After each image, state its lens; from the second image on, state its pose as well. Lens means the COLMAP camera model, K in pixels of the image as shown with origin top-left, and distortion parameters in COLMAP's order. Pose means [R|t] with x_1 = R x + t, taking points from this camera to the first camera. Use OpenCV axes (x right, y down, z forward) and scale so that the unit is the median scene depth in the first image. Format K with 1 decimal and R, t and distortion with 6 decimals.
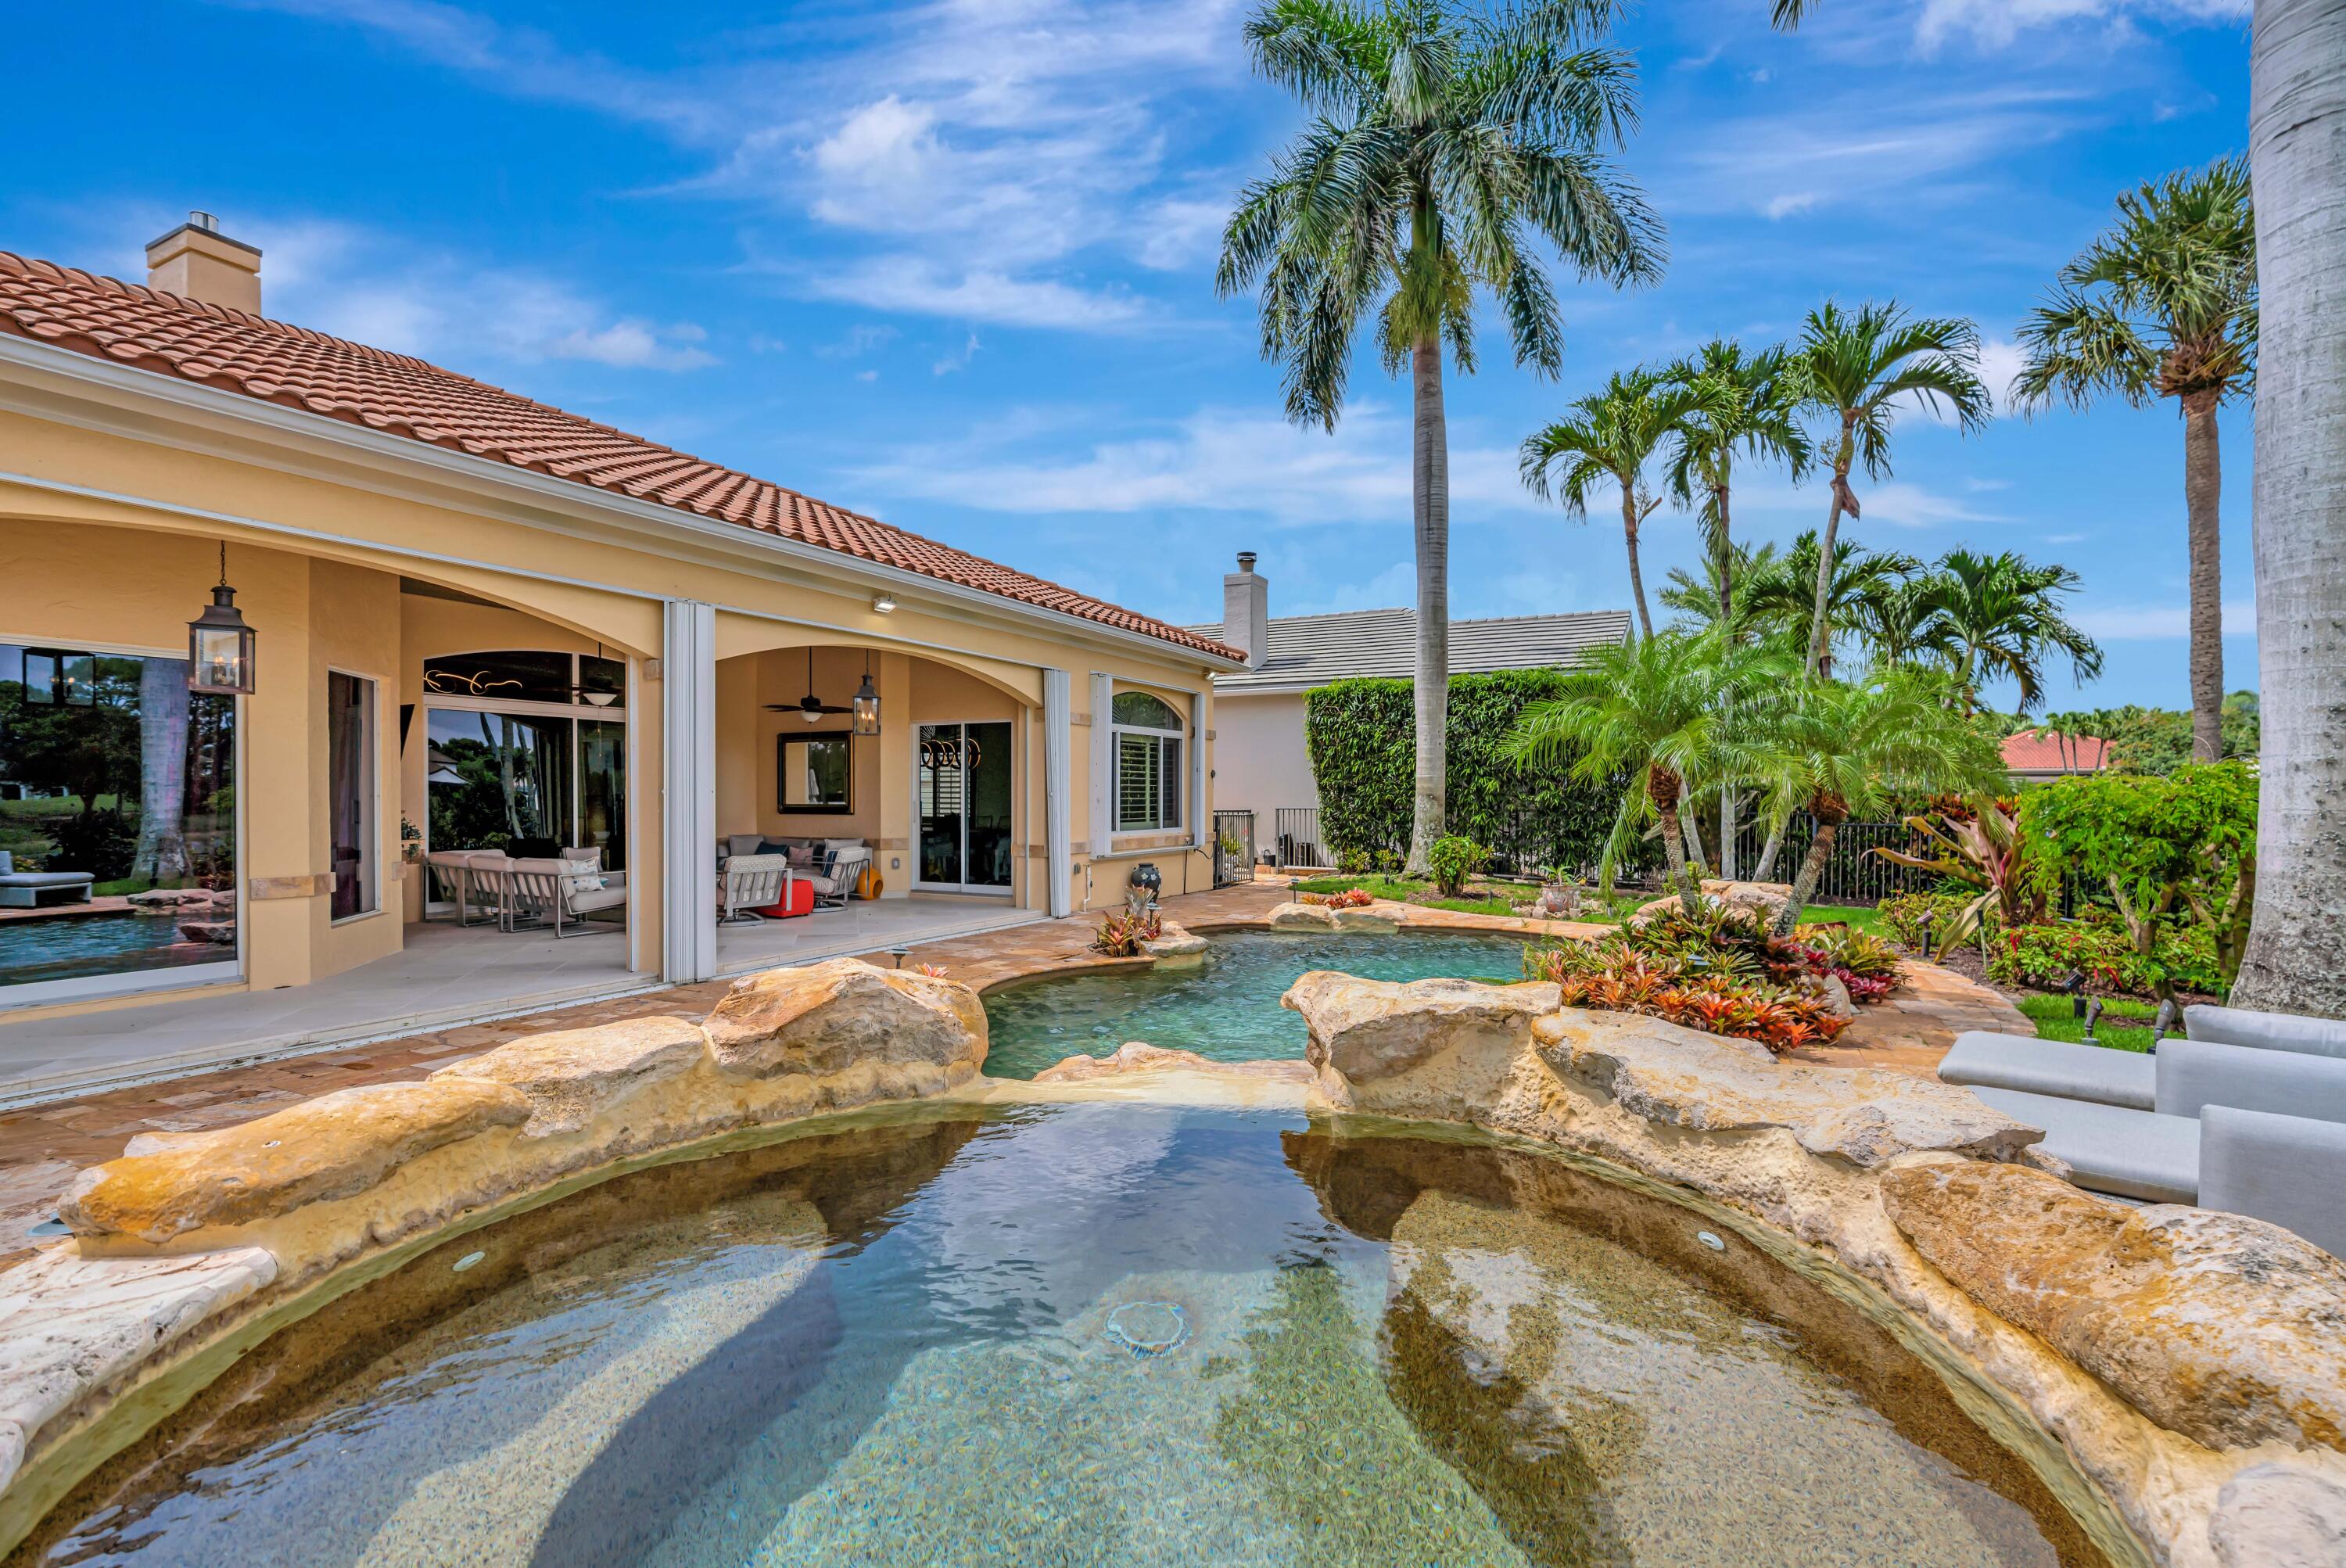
lens RADIAL K [[1088.3, 0, 1179.1], [0, 1088.3, 800.8], [0, 0, 1]] dist [-0.014793, 0.005259]
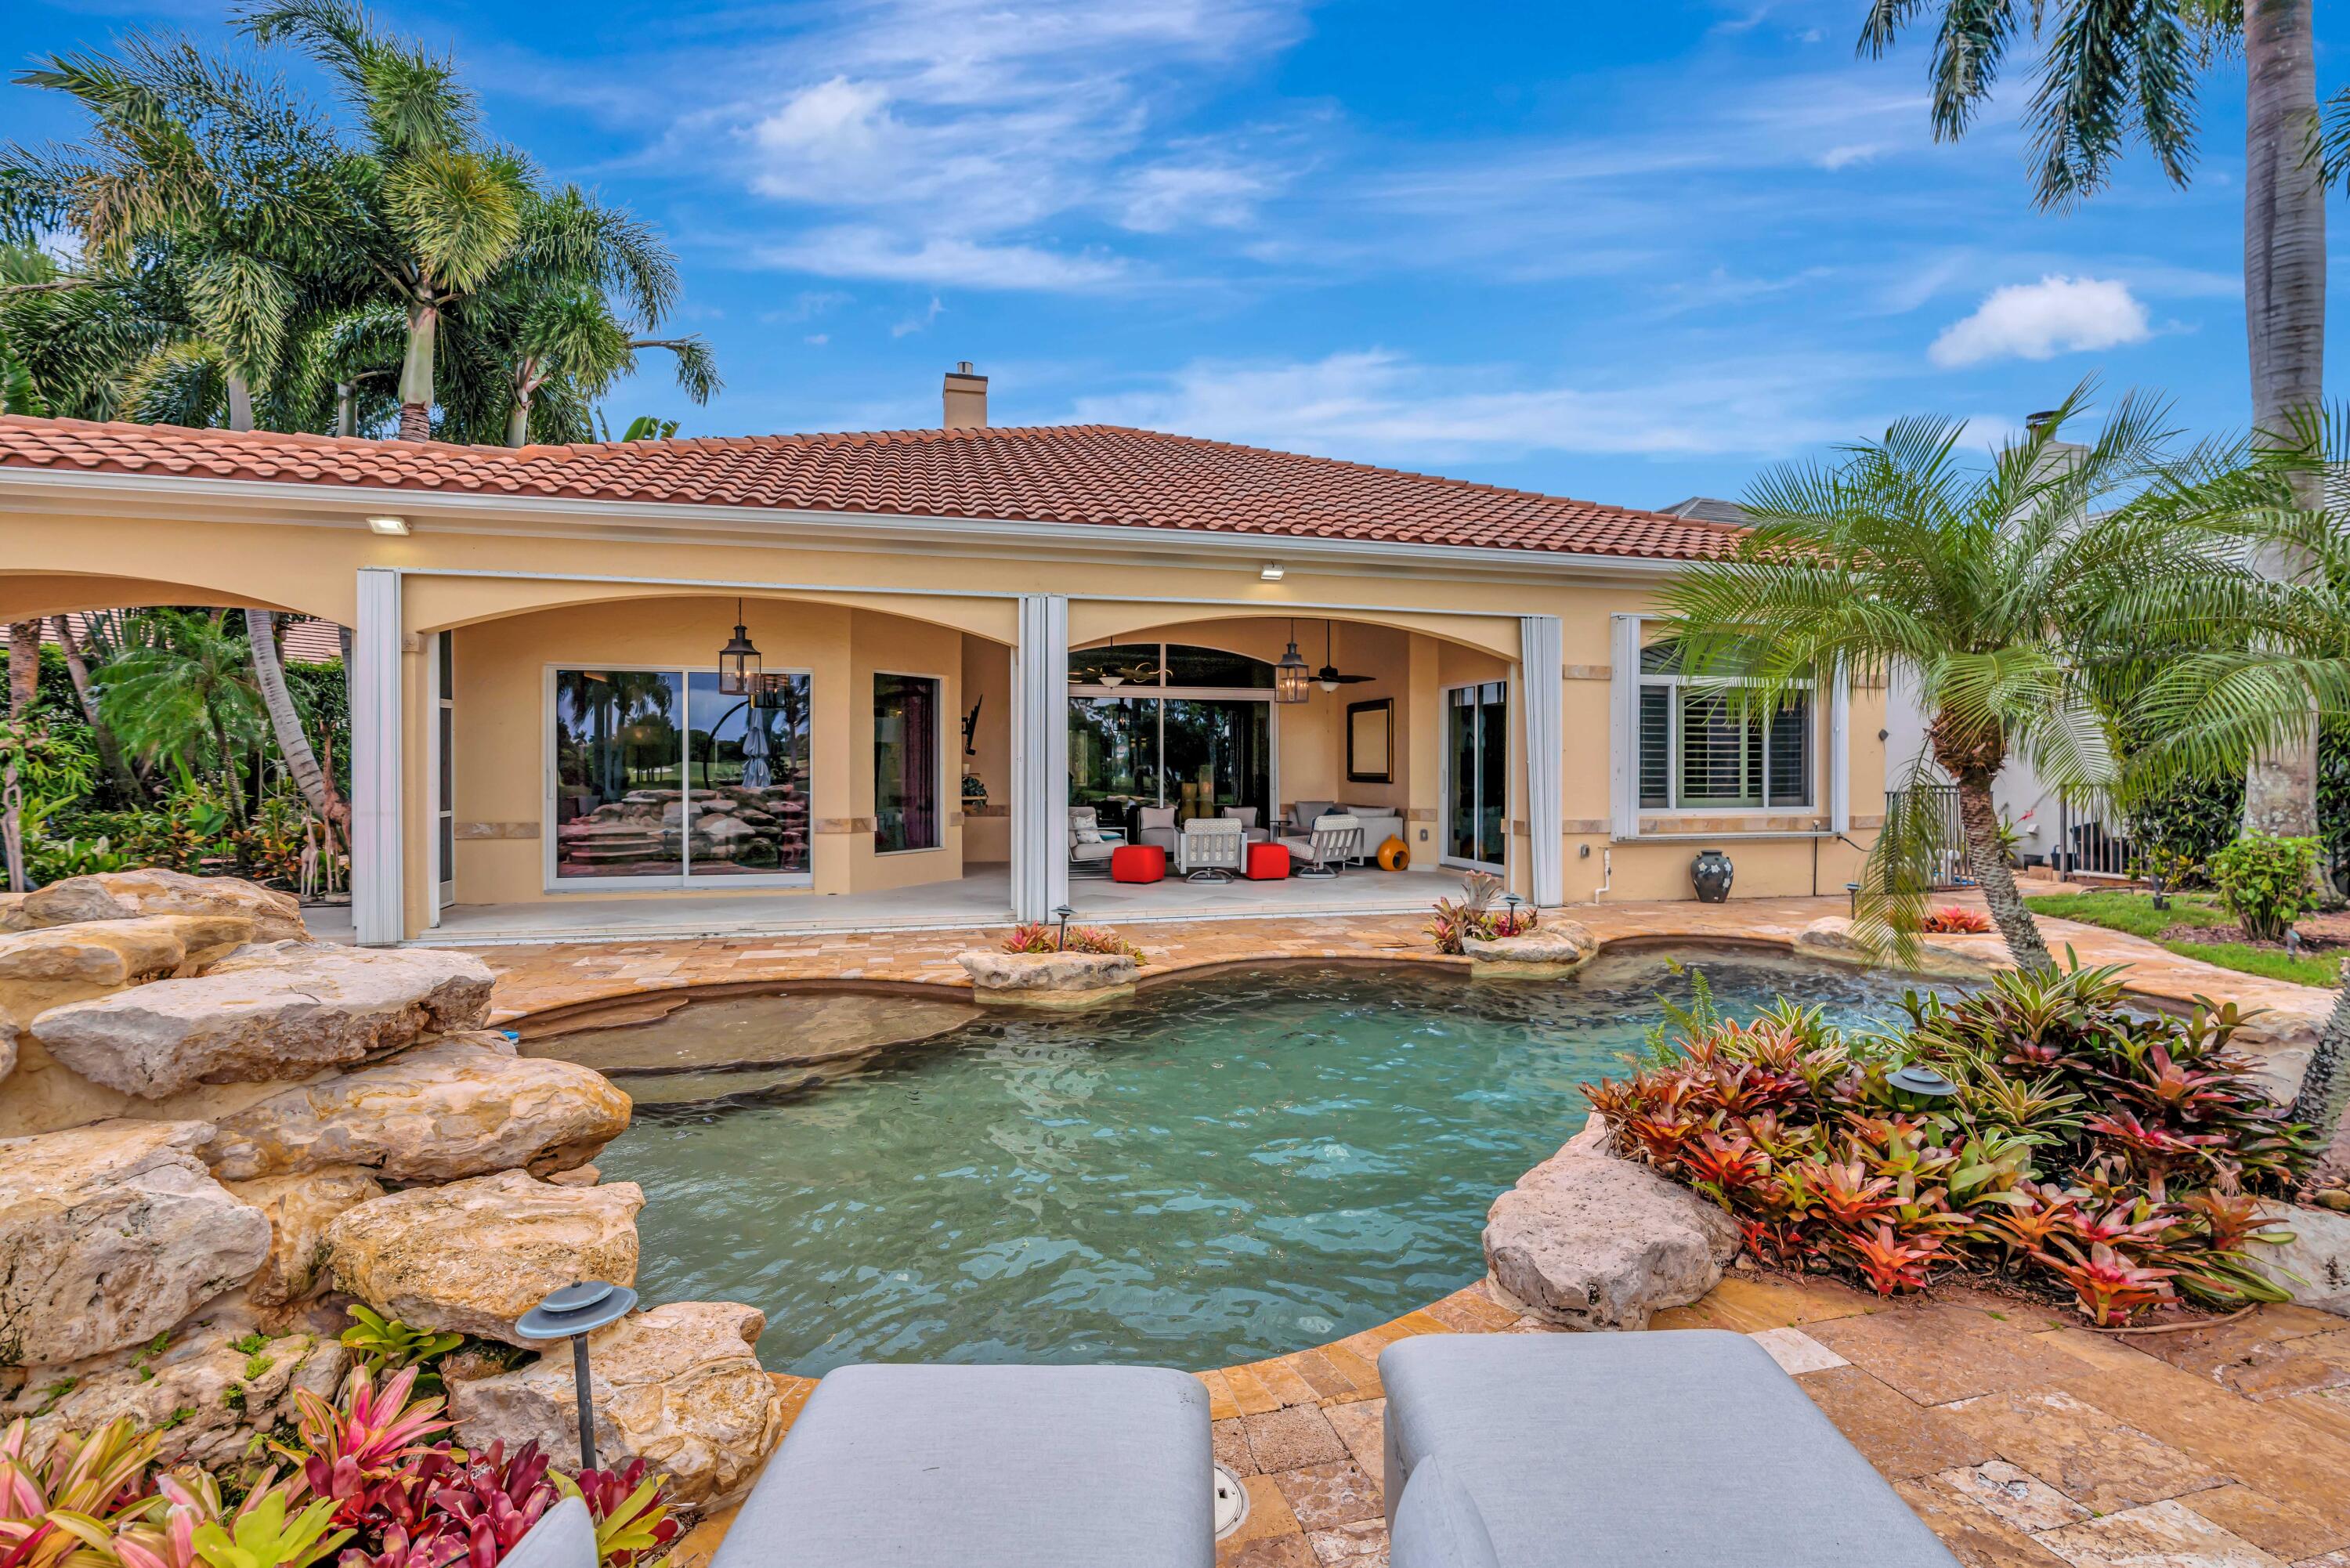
lens RADIAL K [[1090.0, 0, 1162.9], [0, 1090.0, 760.7], [0, 0, 1]] dist [-0.014793, 0.005259]
pose [[0.664041, -0.002308, -0.747692, 0.335687], [-0.005441, 0.999954, -0.007920, 0.001240], [0.747676, 0.009327, 0.663998, 0.214191]]
